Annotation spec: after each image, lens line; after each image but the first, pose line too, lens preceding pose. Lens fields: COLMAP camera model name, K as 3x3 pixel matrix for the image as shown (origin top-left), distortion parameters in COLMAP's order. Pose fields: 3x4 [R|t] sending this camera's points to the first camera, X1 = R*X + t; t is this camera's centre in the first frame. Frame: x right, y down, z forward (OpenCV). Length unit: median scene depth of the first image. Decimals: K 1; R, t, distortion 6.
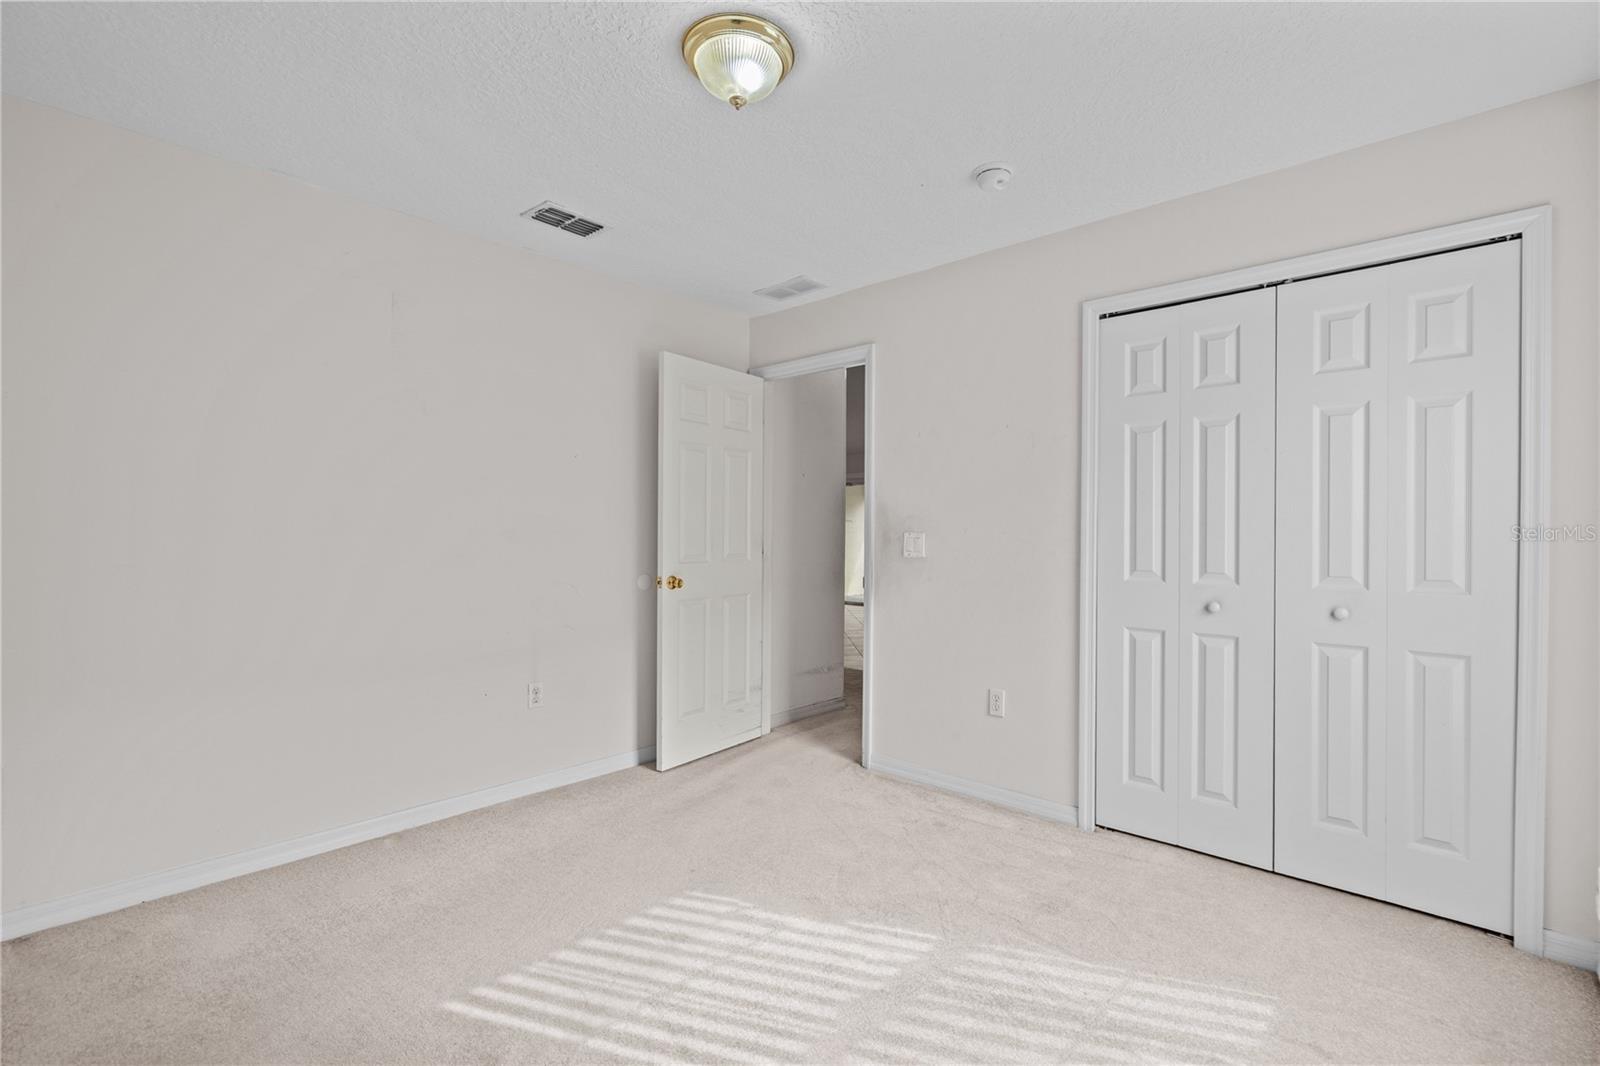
lens RADIAL K [[731.3, 0, 800.7], [0, 731.3, 531.5], [0, 0, 1]] dist [0.001449, 0.000005]
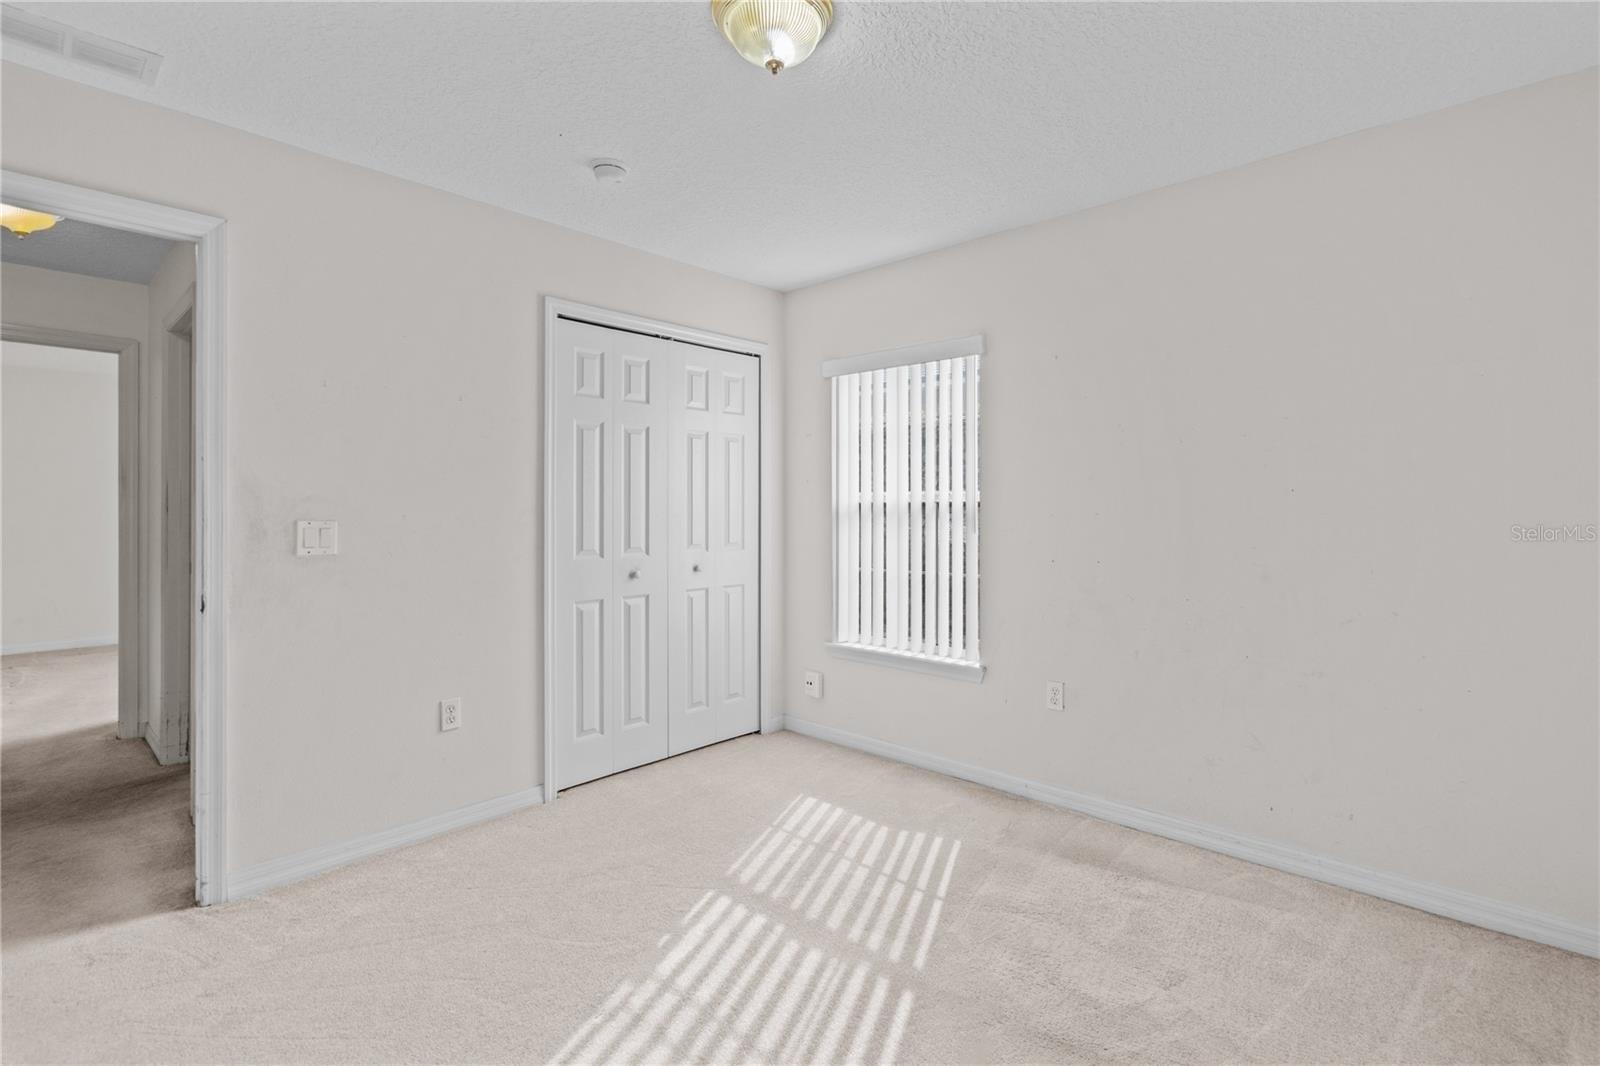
lens RADIAL K [[731.3, 0, 810.4], [0, 731.3, 516.2], [0, 0, 1]] dist [0.001449, 0.000005]
pose [[0.022010, -0.004867, 0.999746, -0.676015], [0.010742, 0.999932, 0.004631, -0.000811], [-0.999700, 0.010637, 0.022061, 0.630365]]
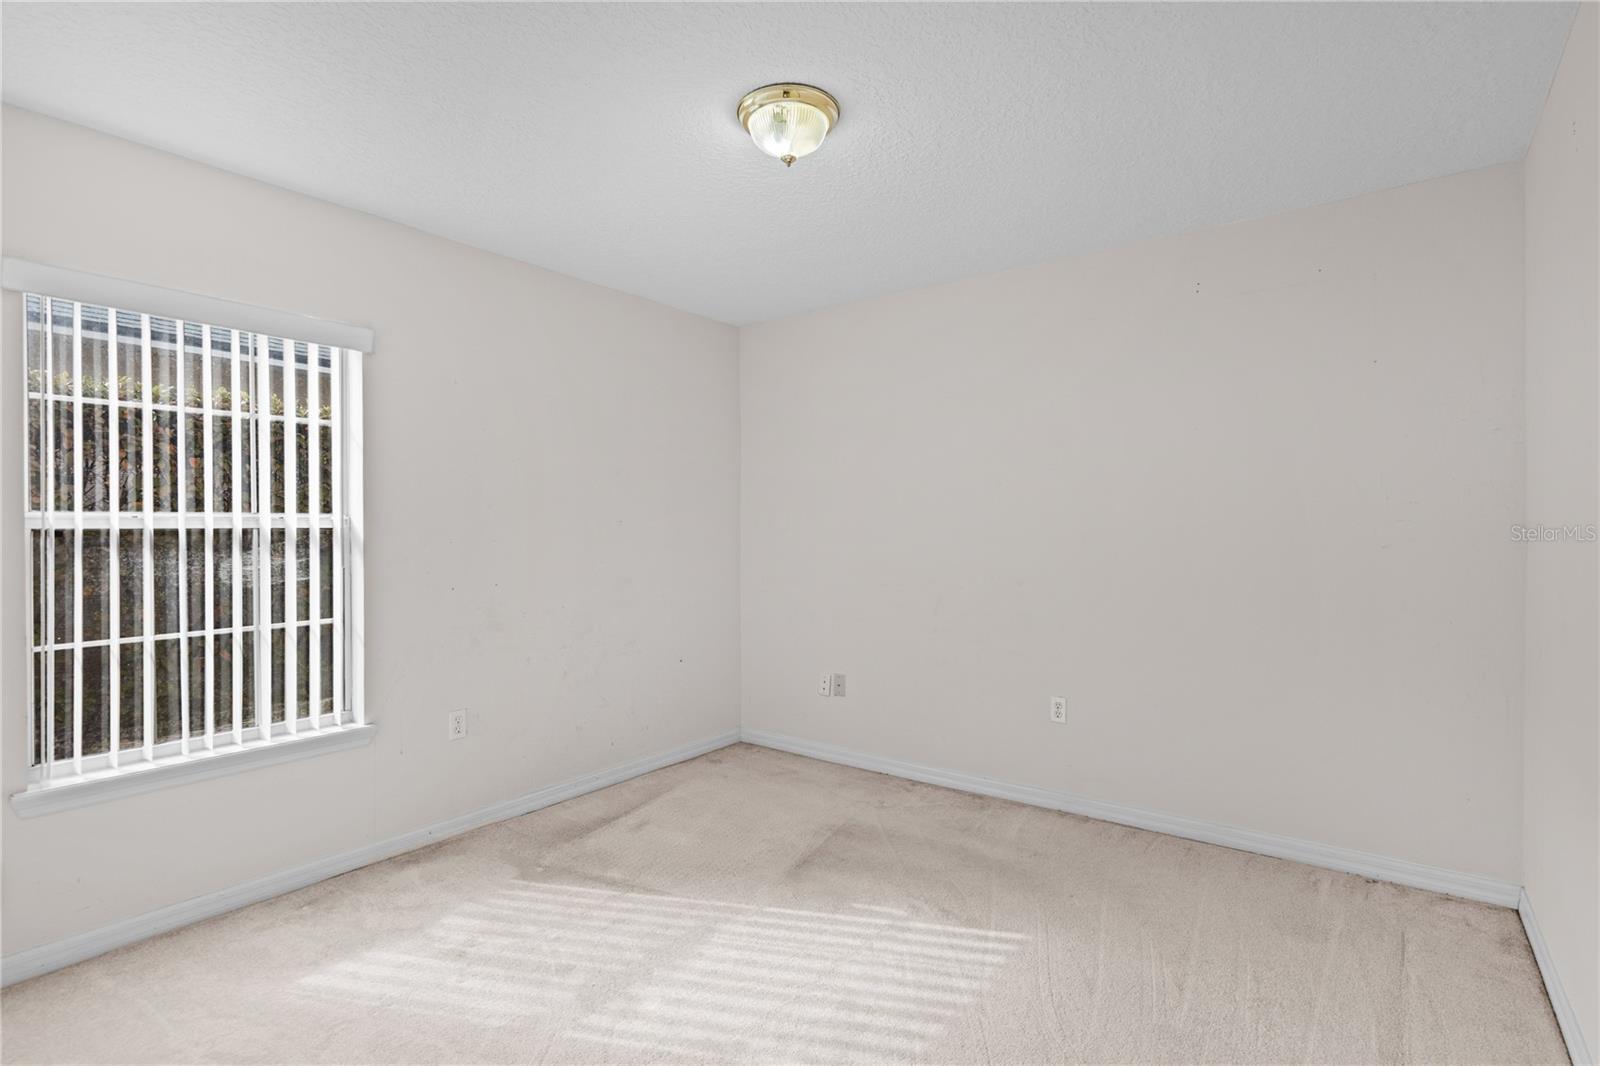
lens RADIAL K [[731.3, 0, 813.5], [0, 731.3, 531.7], [0, 0, 1]] dist [0.001449, 0.000005]
pose [[-0.998026, 0.005754, -0.062535, -0.038952], [0.005122, 0.999934, 0.010261, -0.019904], [0.062590, 0.009920, -0.997990, 1.409863]]
